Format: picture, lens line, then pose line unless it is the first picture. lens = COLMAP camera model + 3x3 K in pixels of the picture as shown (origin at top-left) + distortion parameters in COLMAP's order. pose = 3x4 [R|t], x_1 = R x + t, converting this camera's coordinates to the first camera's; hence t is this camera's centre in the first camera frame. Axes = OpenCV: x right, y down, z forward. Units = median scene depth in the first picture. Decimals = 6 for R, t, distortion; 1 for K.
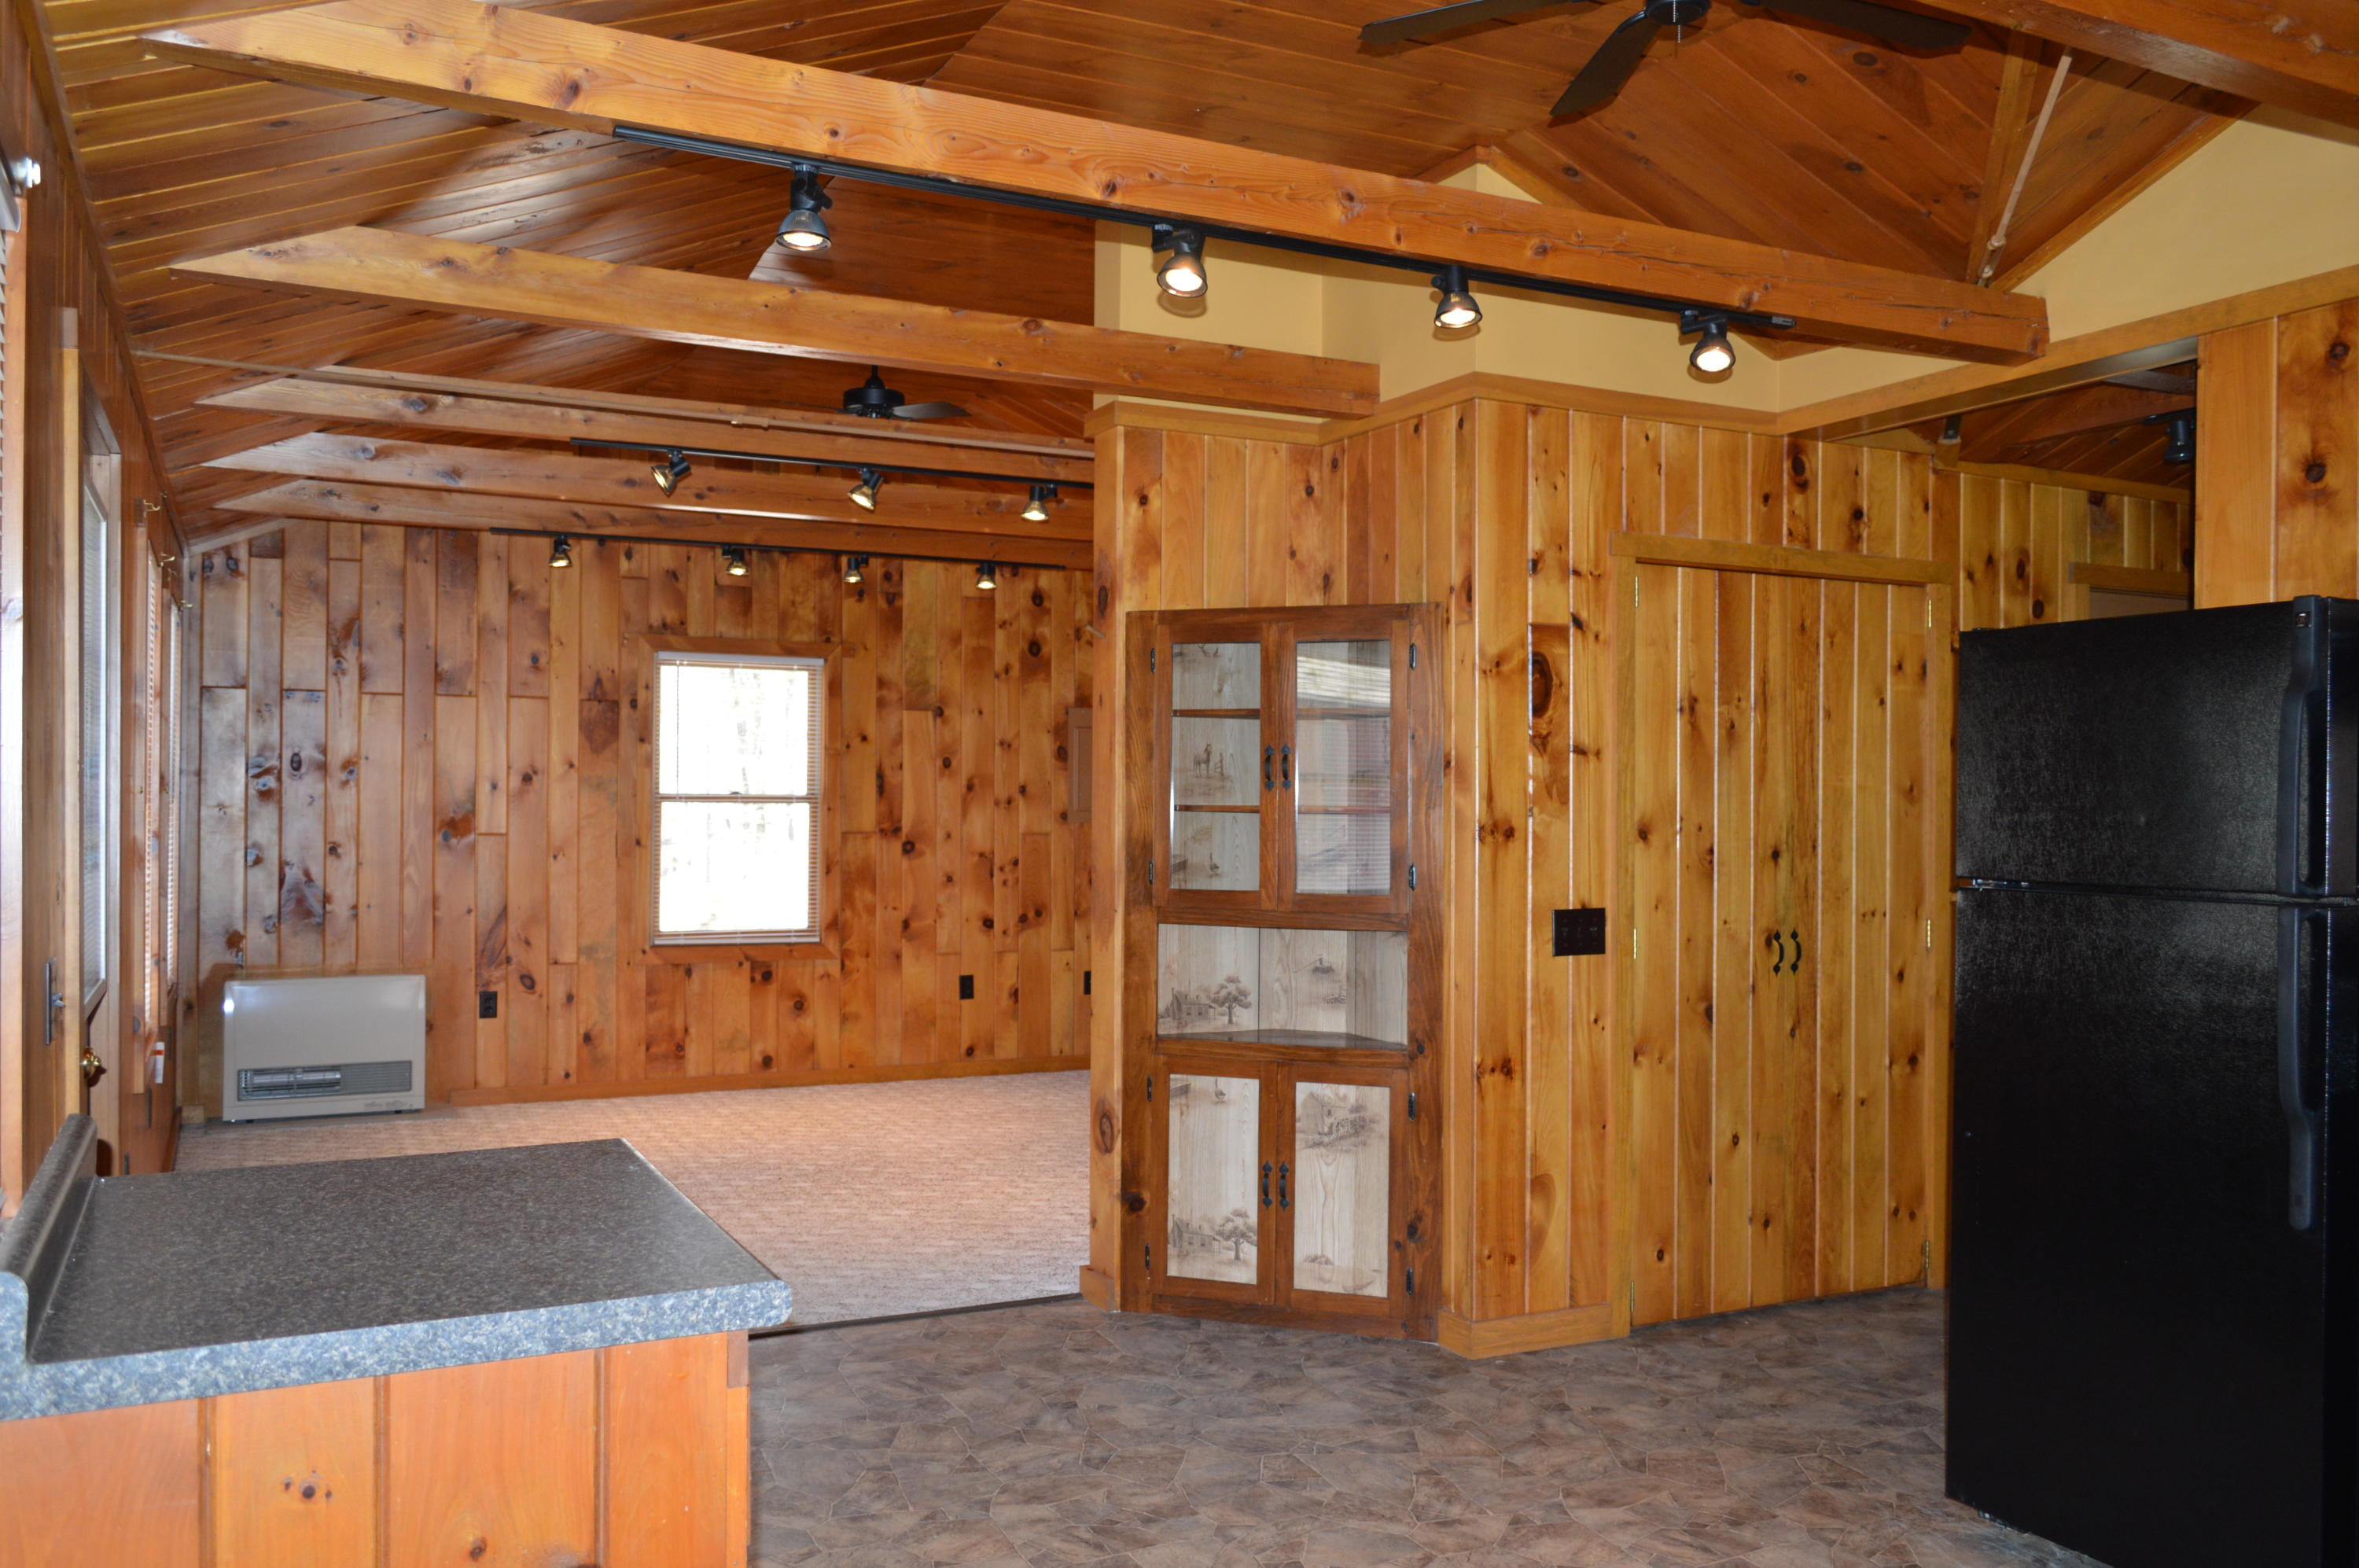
lens RADIAL K [[1871.7, 0, 1181.9], [0, 1871.7, 787.0], [0, 0, 1]] dist [-0.013221, -0.009138]
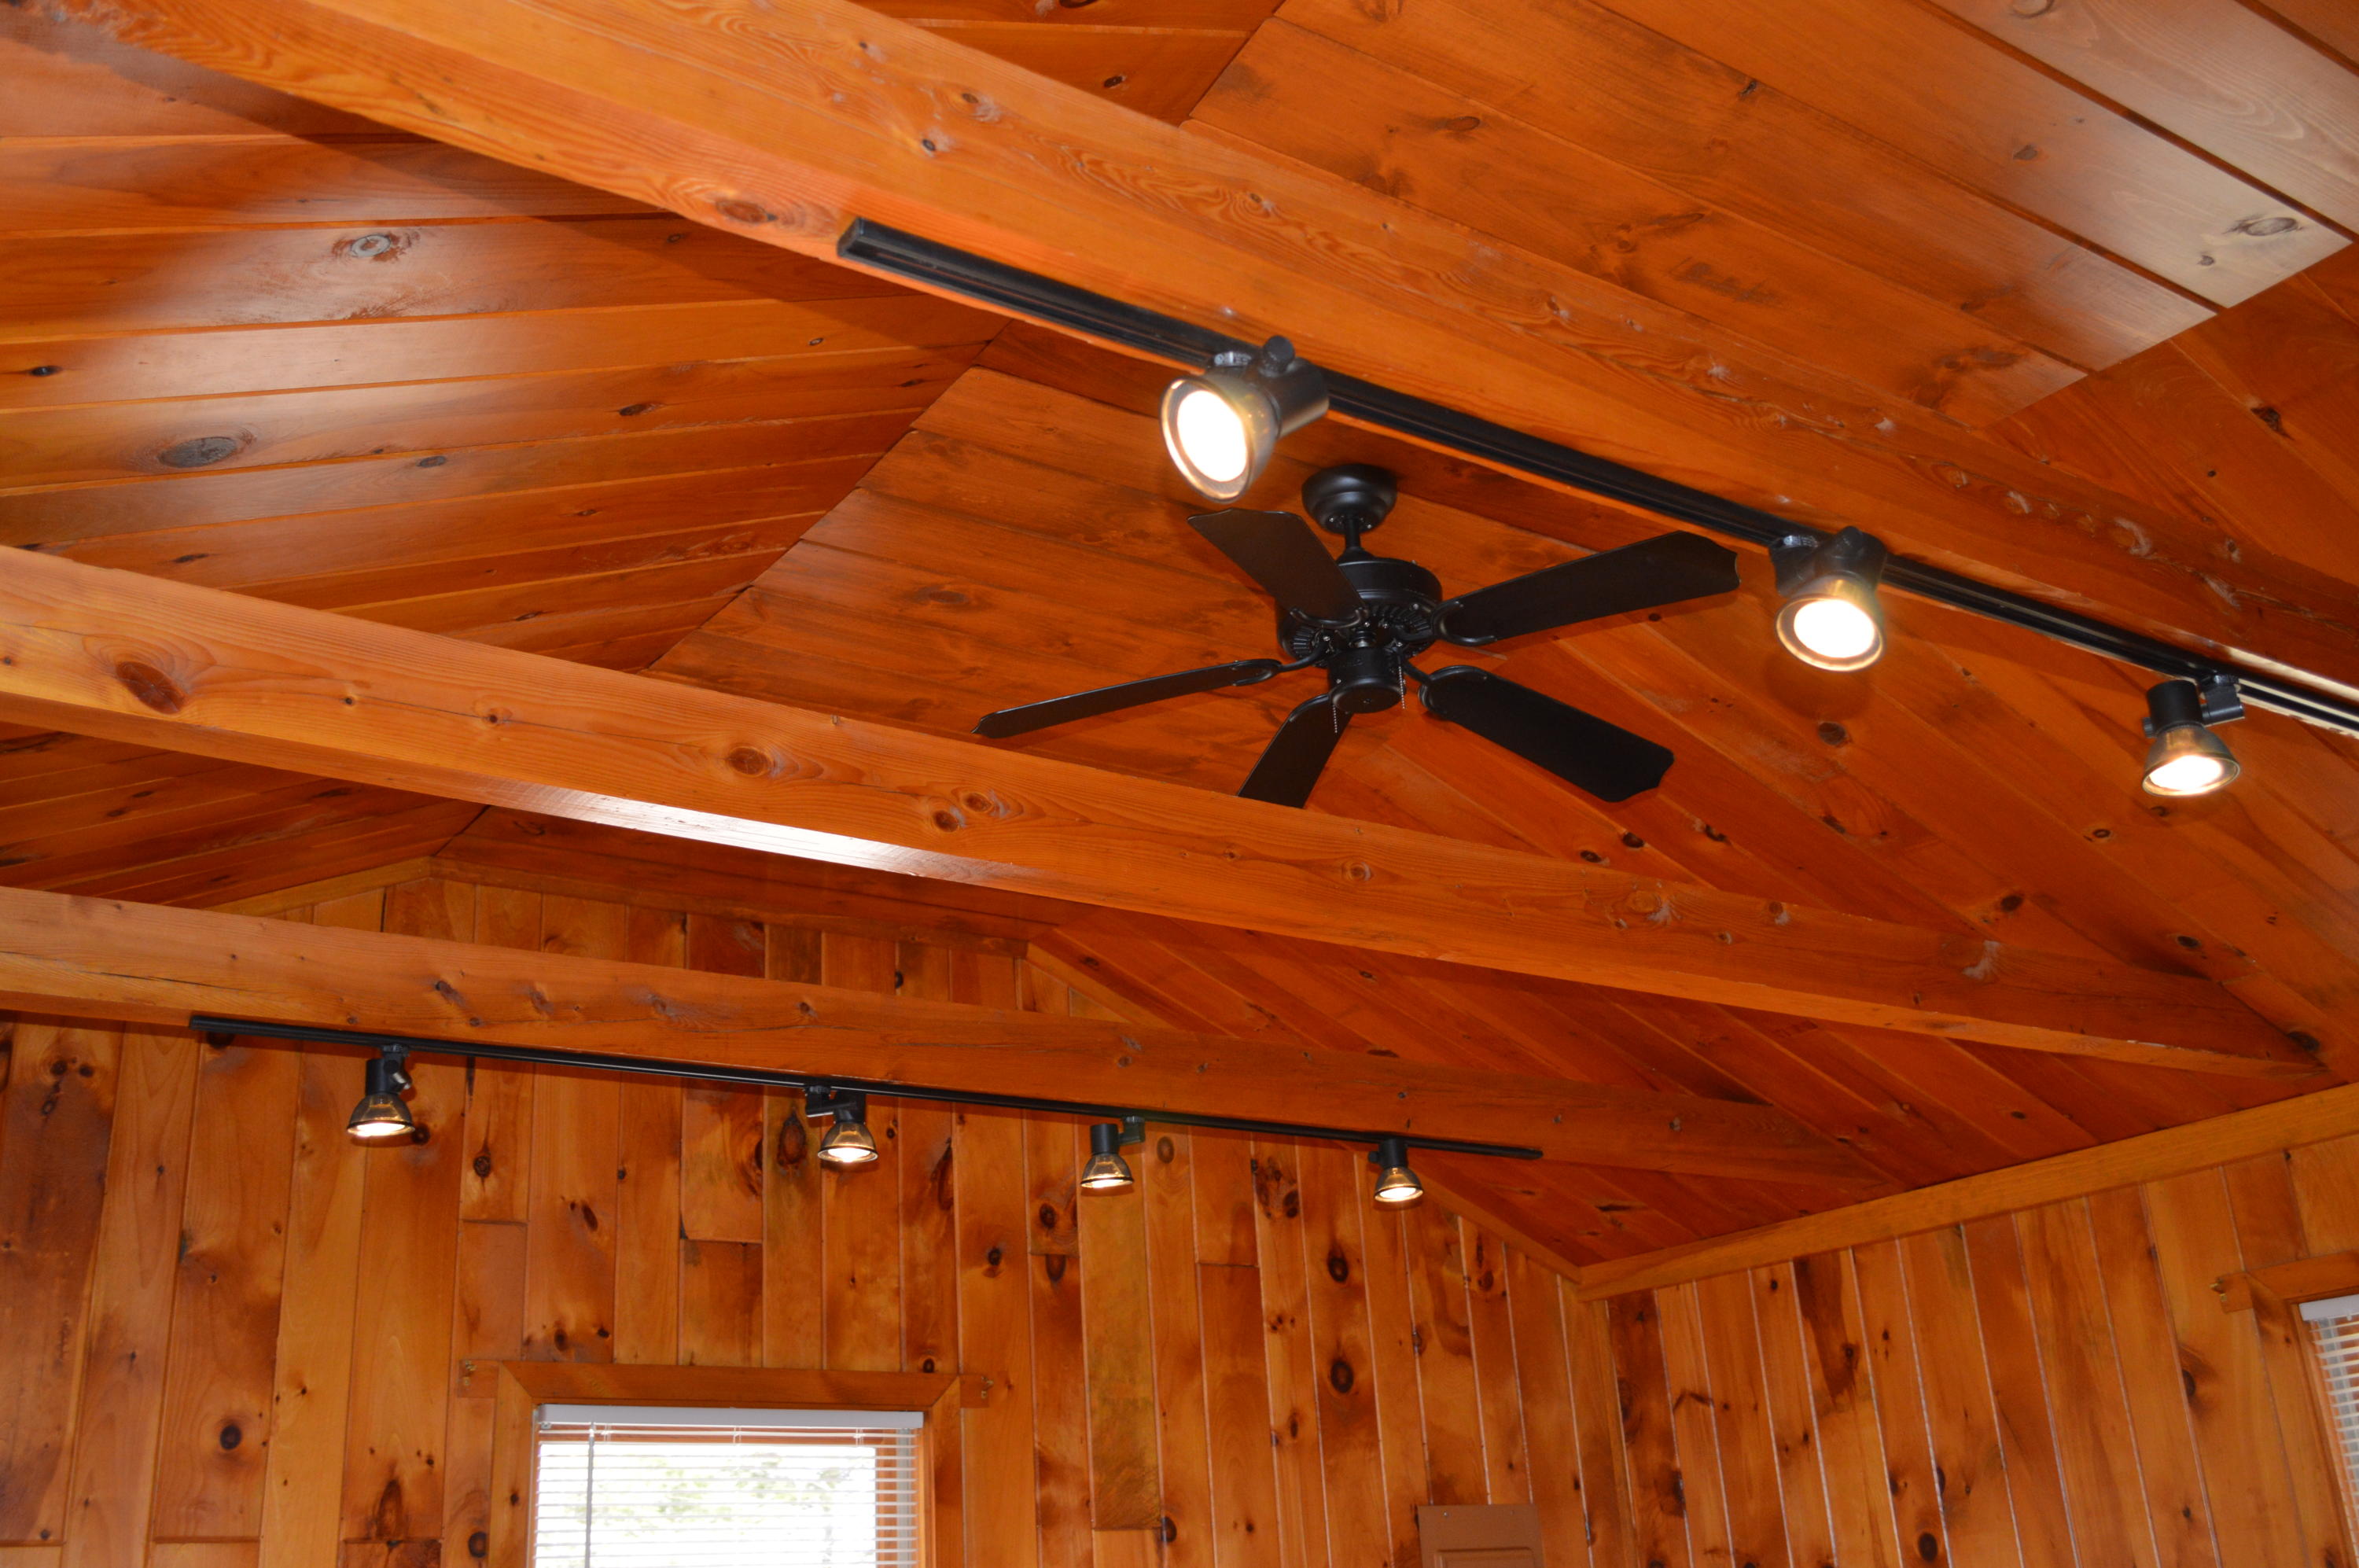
lens RADIAL K [[2225.9, 0, 1179.8], [0, 2225.9, 784.5], [0, 0, 1]] dist [-0.031548, 0.000000]
pose [[0.990228, -0.013041, 0.138849, -0.198320], [0.062717, 0.930901, -0.359848, -0.016429], [-0.124562, 0.365040, 0.922621, 0.471996]]
